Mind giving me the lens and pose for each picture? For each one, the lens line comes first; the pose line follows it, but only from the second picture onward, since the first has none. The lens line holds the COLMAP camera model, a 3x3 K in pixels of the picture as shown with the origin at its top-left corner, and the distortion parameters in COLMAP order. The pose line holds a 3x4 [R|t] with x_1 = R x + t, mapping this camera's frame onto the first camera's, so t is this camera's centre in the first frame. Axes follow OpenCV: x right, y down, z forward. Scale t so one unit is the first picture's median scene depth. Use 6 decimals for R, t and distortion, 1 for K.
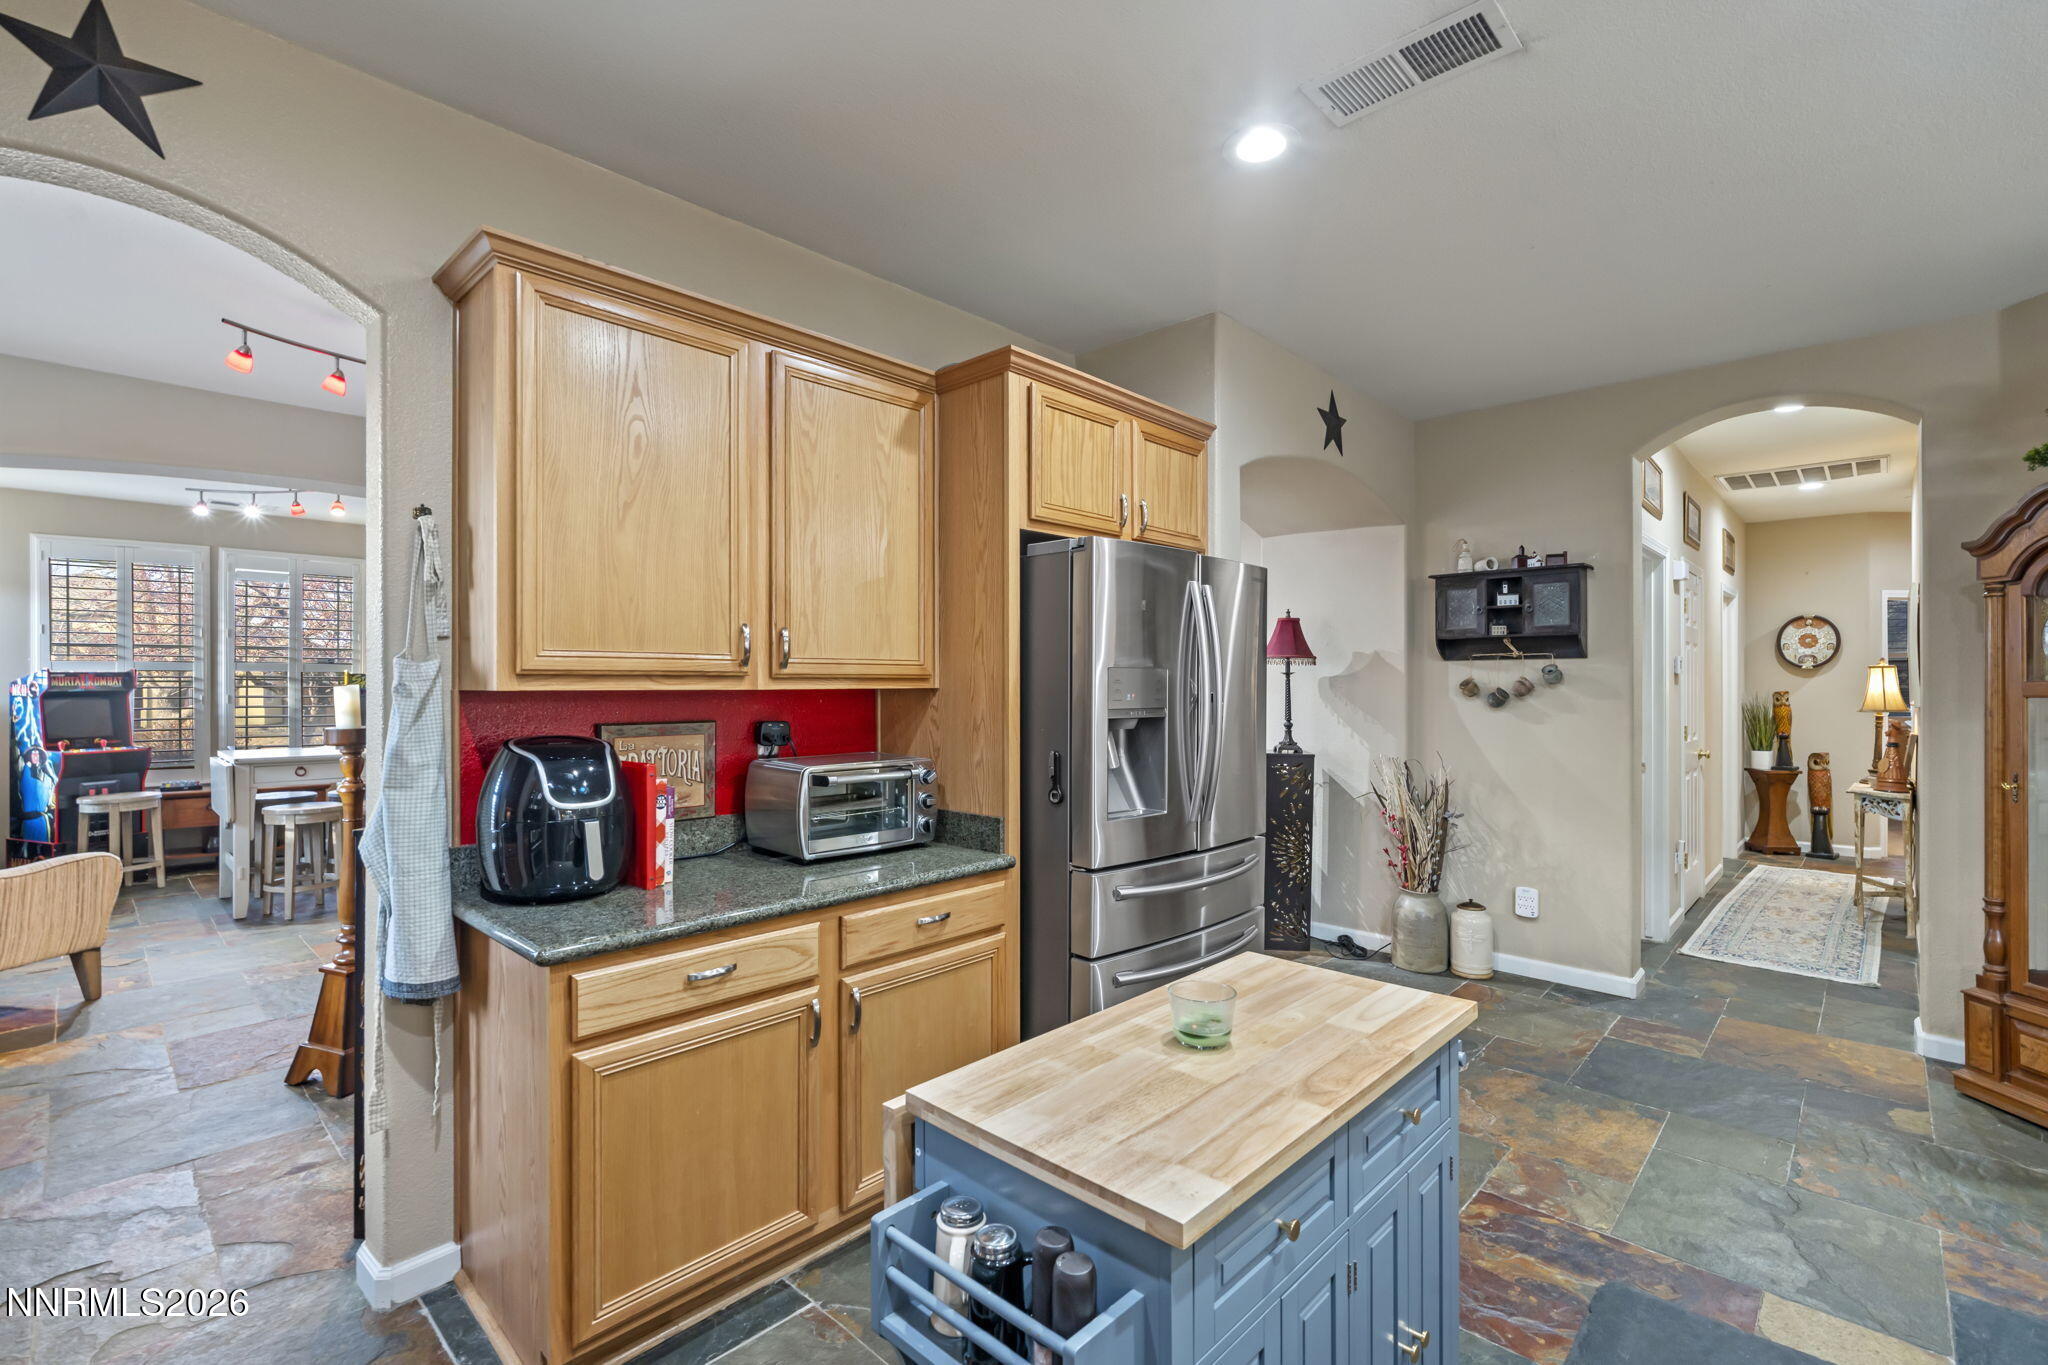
lens RADIAL K [[914.4, 0, 1018.6], [0, 914.4, 686.7], [0, 0, 1]] dist [-0.001612, -0.000410]
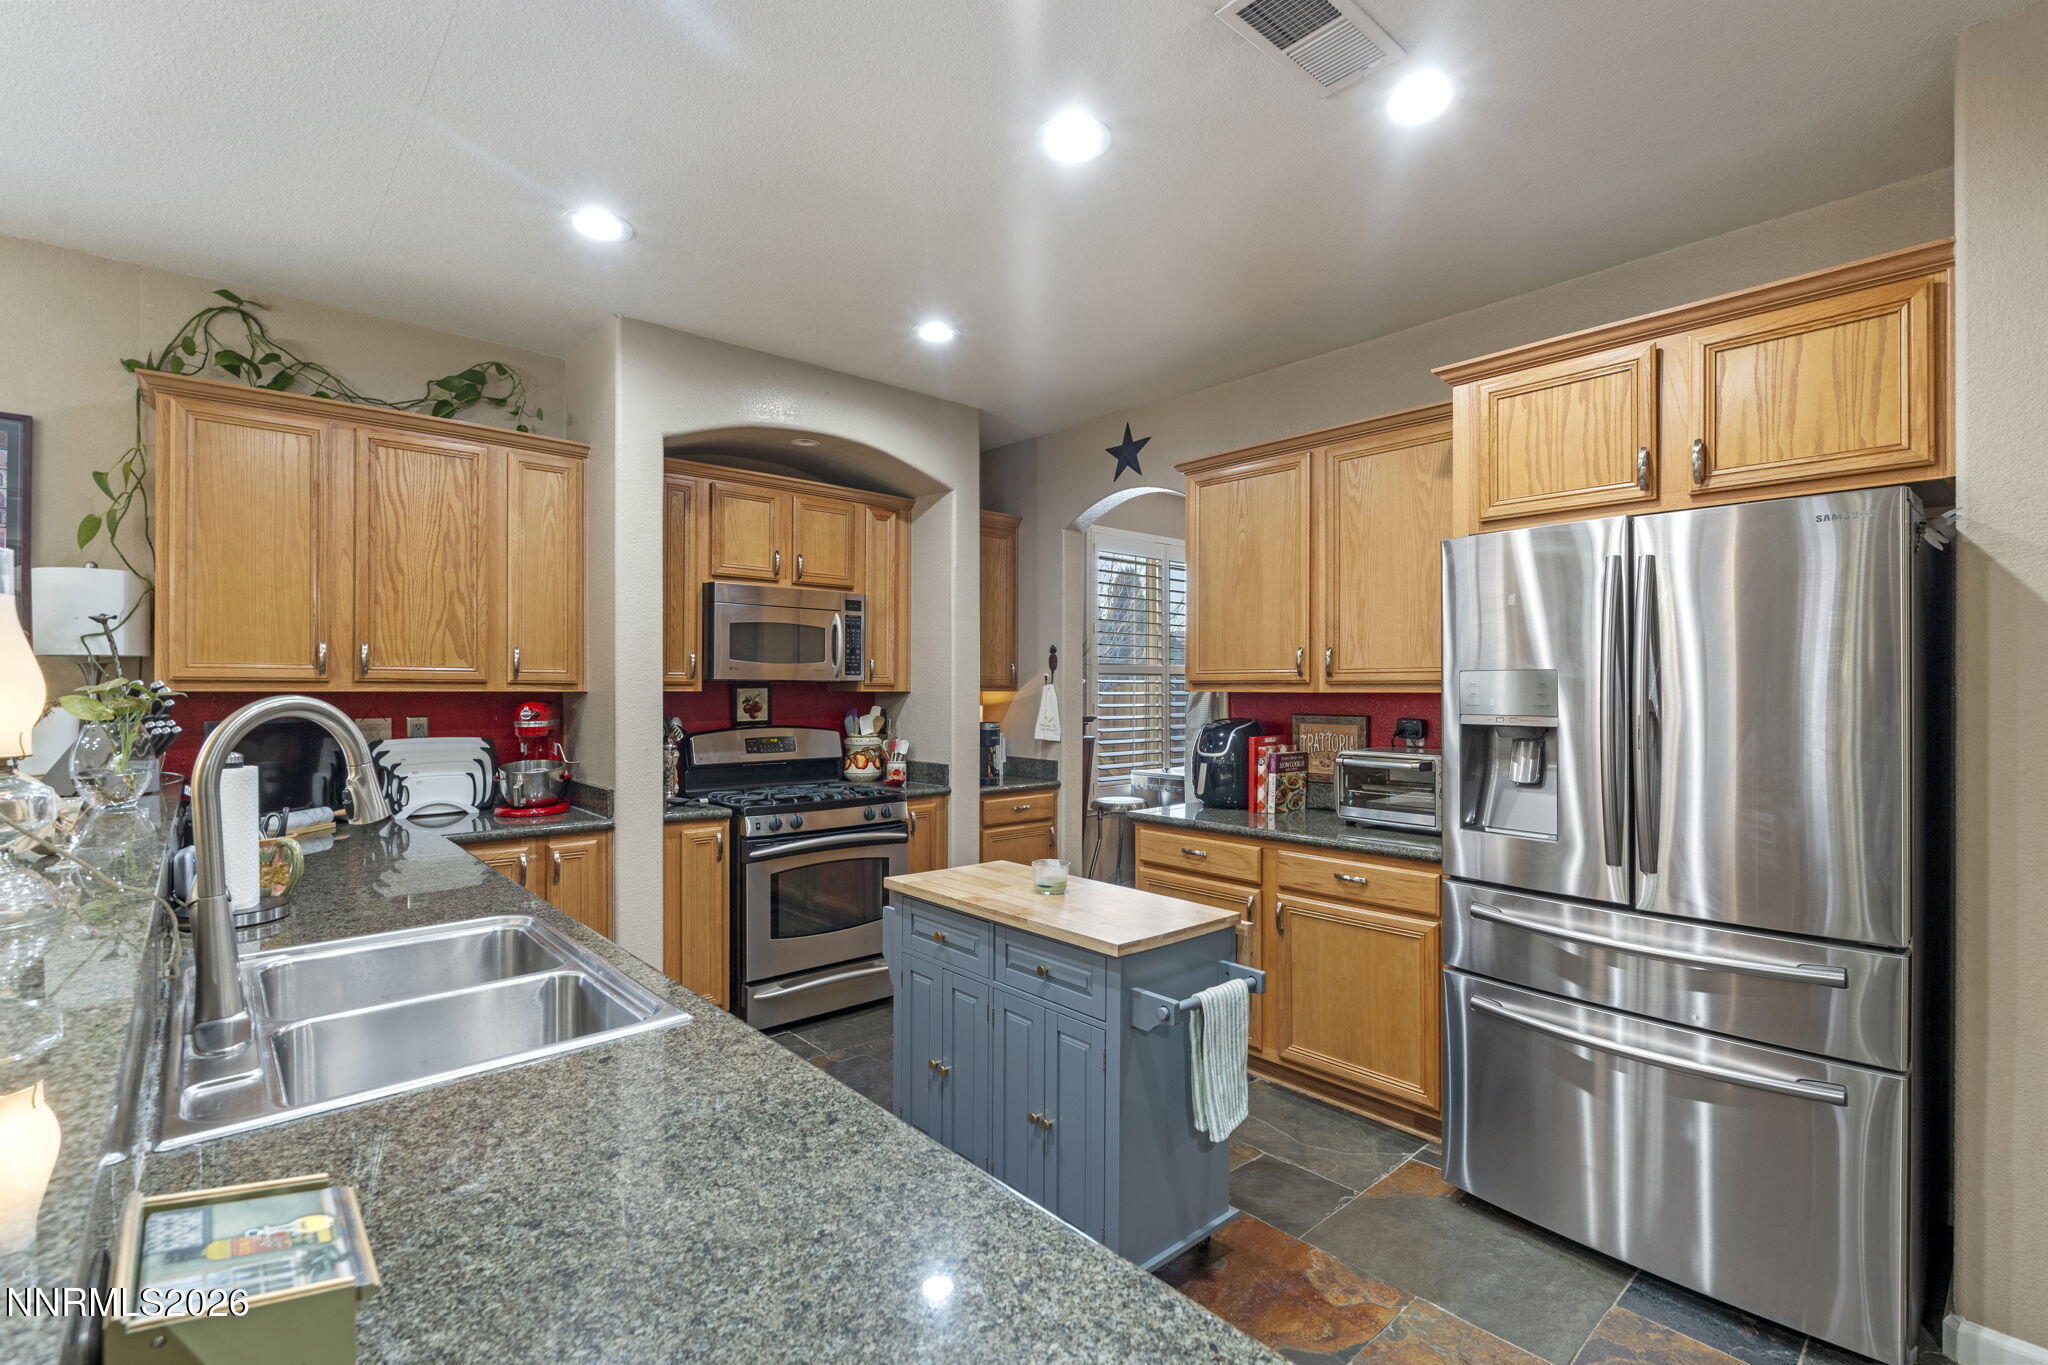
lens RADIAL K [[914.4, 0, 1018.6], [0, 914.4, 686.7], [0, 0, 1]] dist [-0.001612, -0.000410]
pose [[-0.082934, -0.003104, -0.996550, 1.125755], [-0.005333, 0.999982, -0.002671, 0.000579], [0.996541, 0.005093, -0.082949, 0.629885]]
